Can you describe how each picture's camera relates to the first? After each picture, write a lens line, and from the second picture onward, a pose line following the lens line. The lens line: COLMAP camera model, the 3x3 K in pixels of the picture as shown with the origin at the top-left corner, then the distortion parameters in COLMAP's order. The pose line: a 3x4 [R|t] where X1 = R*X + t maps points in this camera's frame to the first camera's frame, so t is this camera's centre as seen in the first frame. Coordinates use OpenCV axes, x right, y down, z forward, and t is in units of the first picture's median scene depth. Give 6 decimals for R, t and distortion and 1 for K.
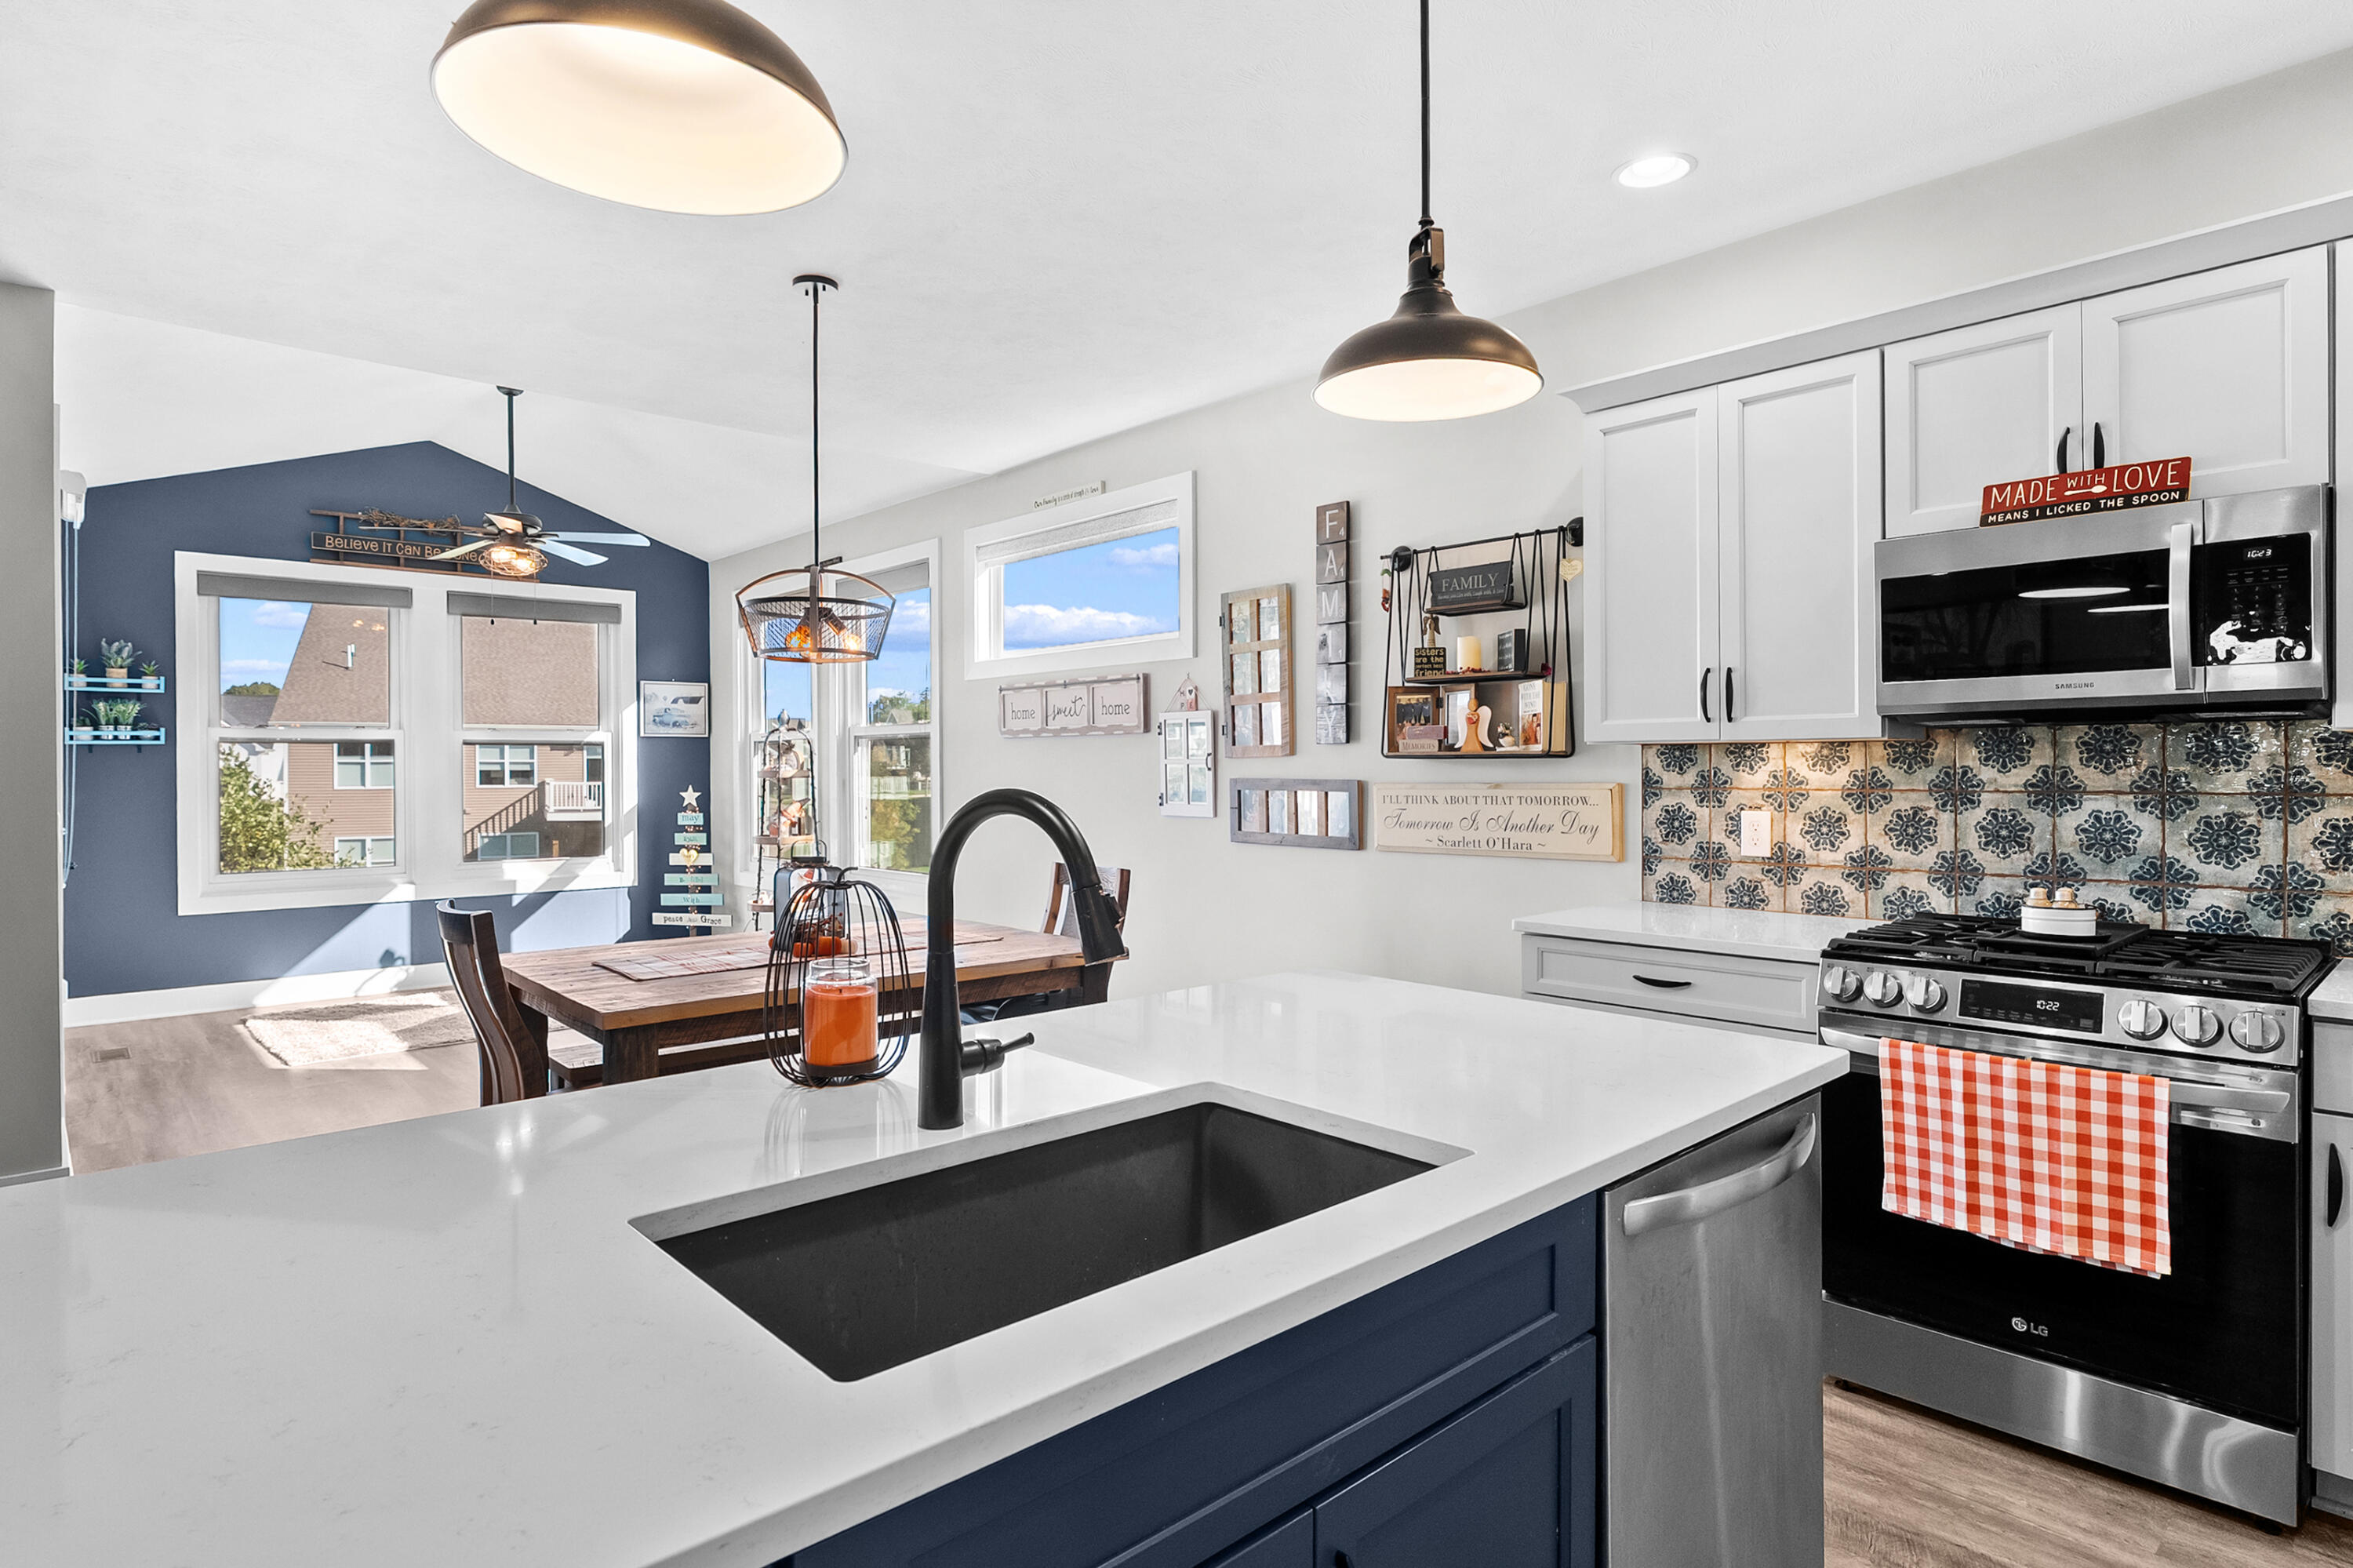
lens RADIAL K [[1250.6, 0, 1175.4], [0, 1250.6, 779.4], [0, 0, 1]] dist [-0.002748, 0.001246]
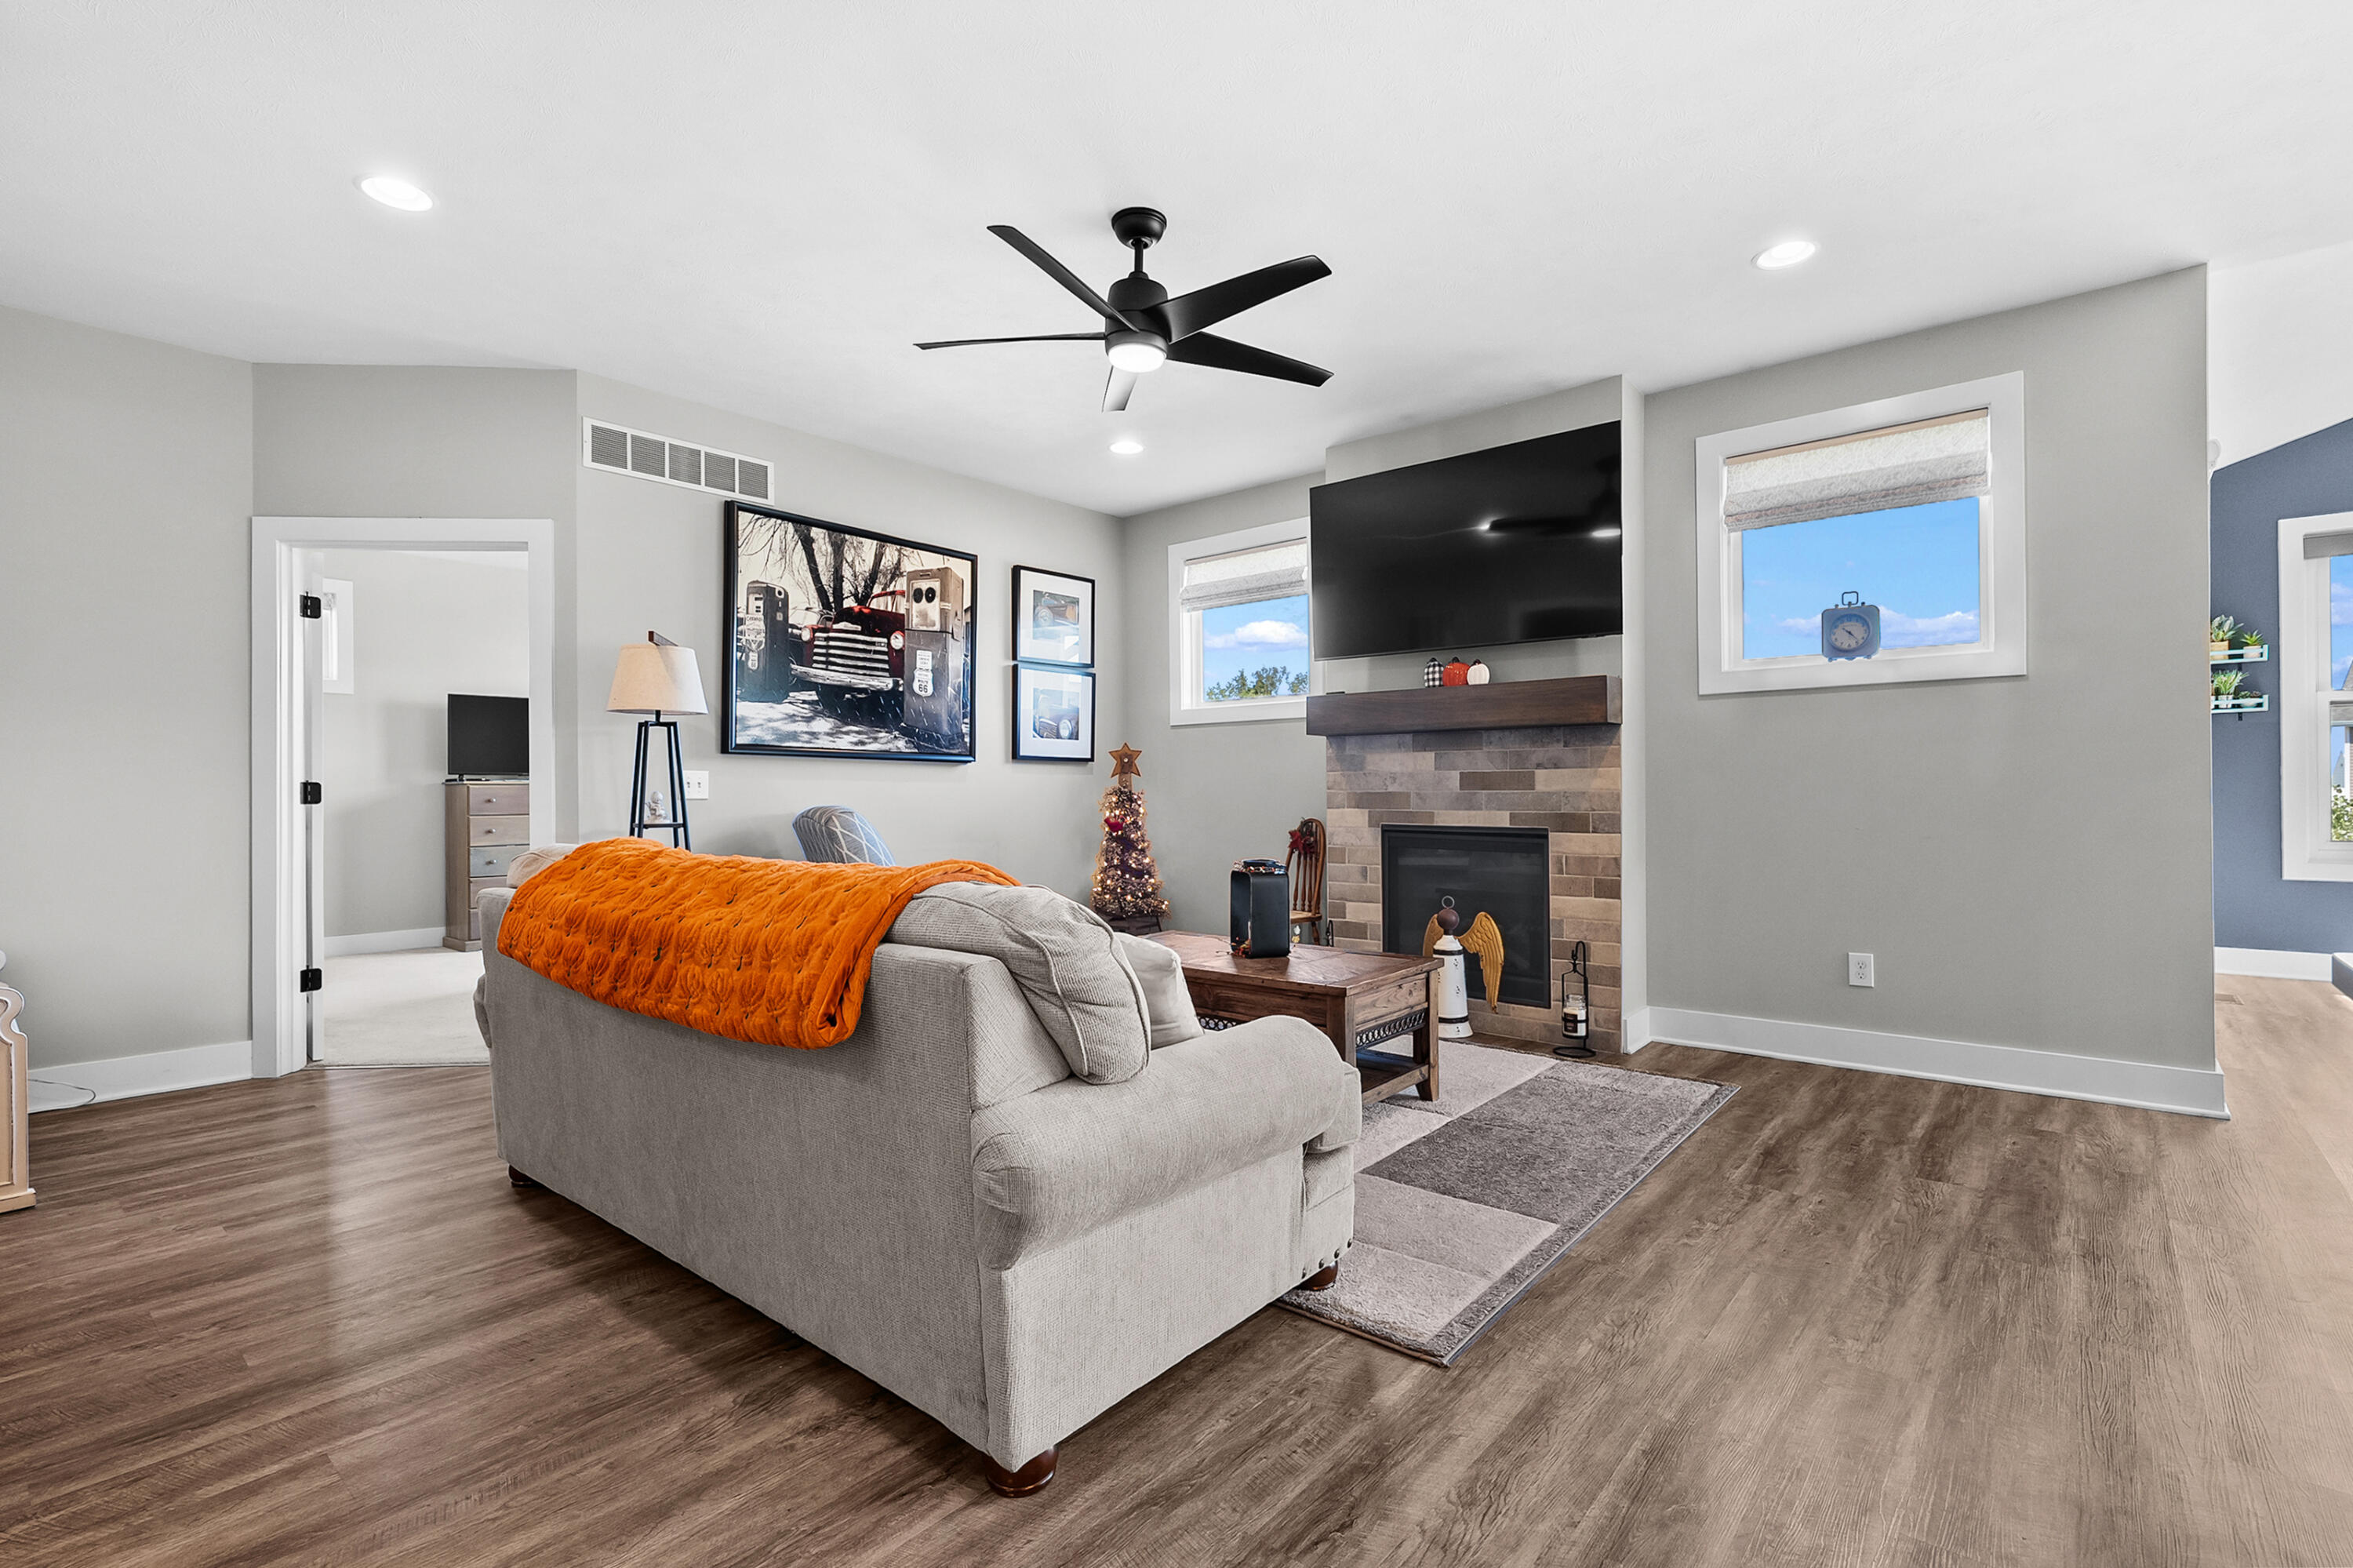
lens RADIAL K [[1069.2, 0, 1160.7], [0, 1069.2, 780.3], [0, 0, 1]] dist [-0.005043, 0.002514]
pose [[0.121272, -0.006858, -0.992596, -0.090032], [-0.005818, 0.999954, -0.007620, 0.074305], [0.992602, 0.006699, 0.121227, -0.016776]]
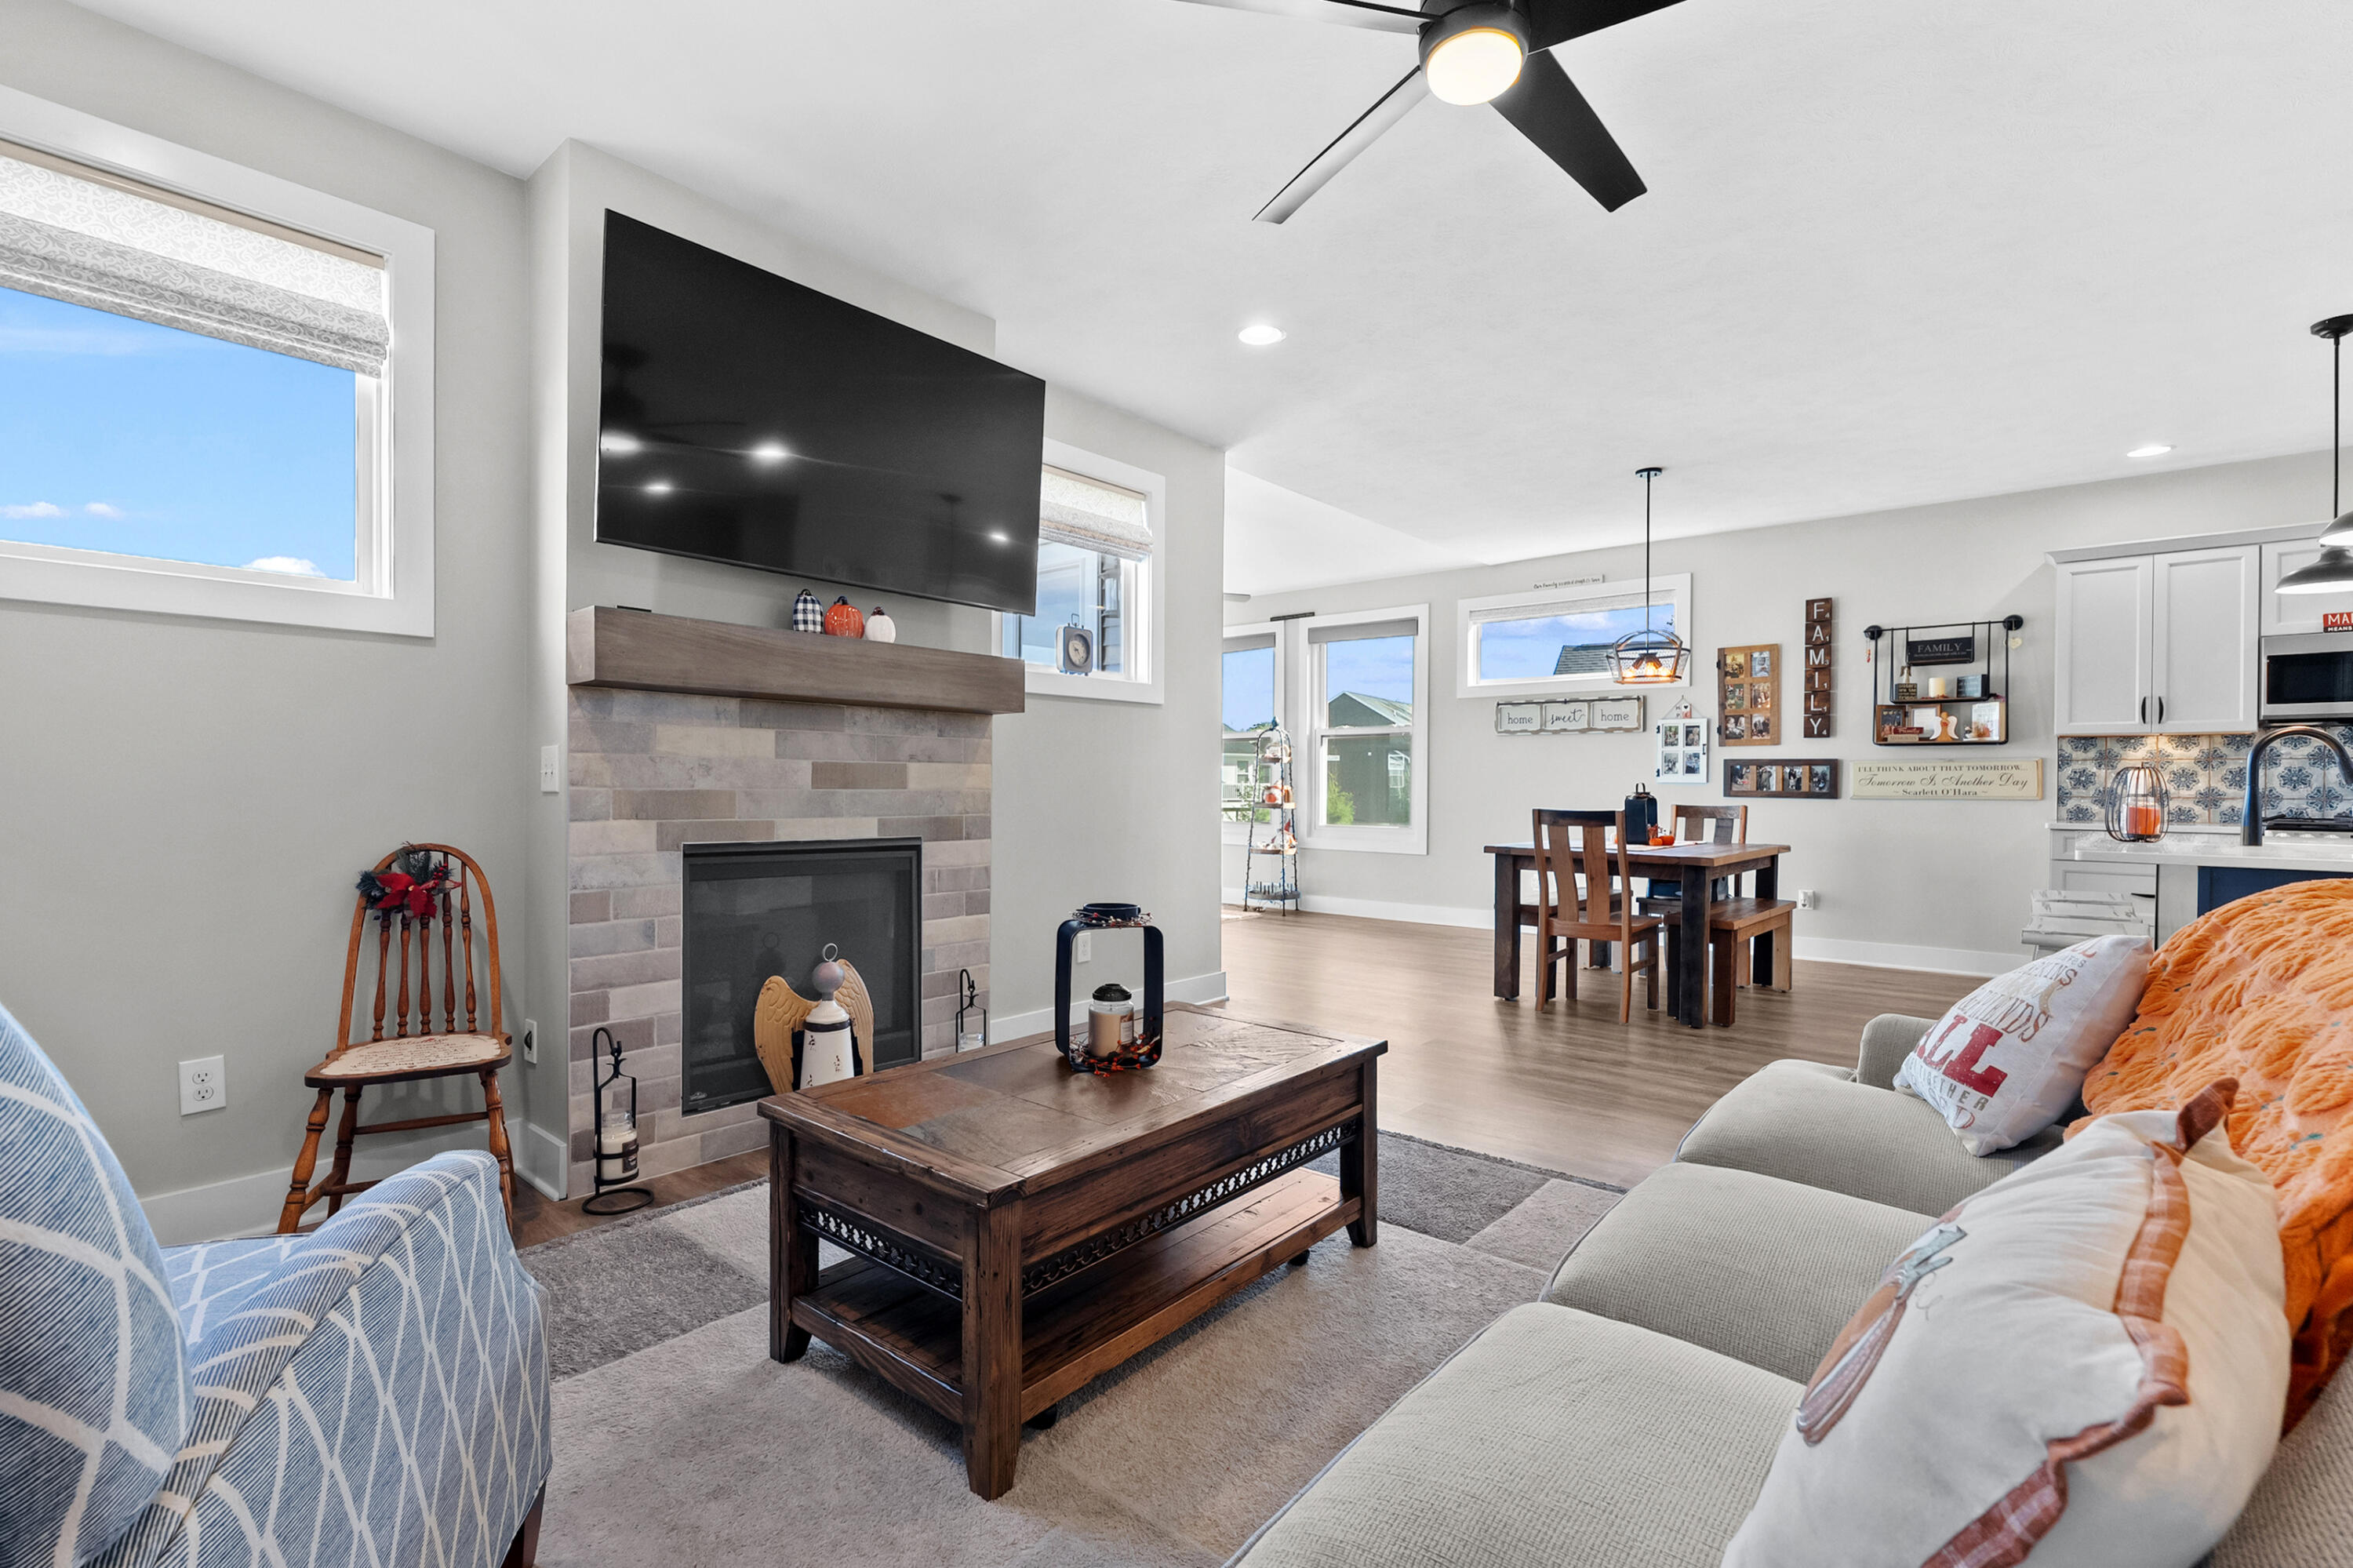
lens RADIAL K [[1069.2, 0, 1174.6], [0, 1069.2, 787.3], [0, 0, 1]] dist [-0.005043, 0.002514]
pose [[0.991698, 0.011588, 0.128062, -1.193501], [-0.010647, 0.999911, -0.008030, 0.077516], [-0.128144, 0.006600, 0.991734, -0.440407]]
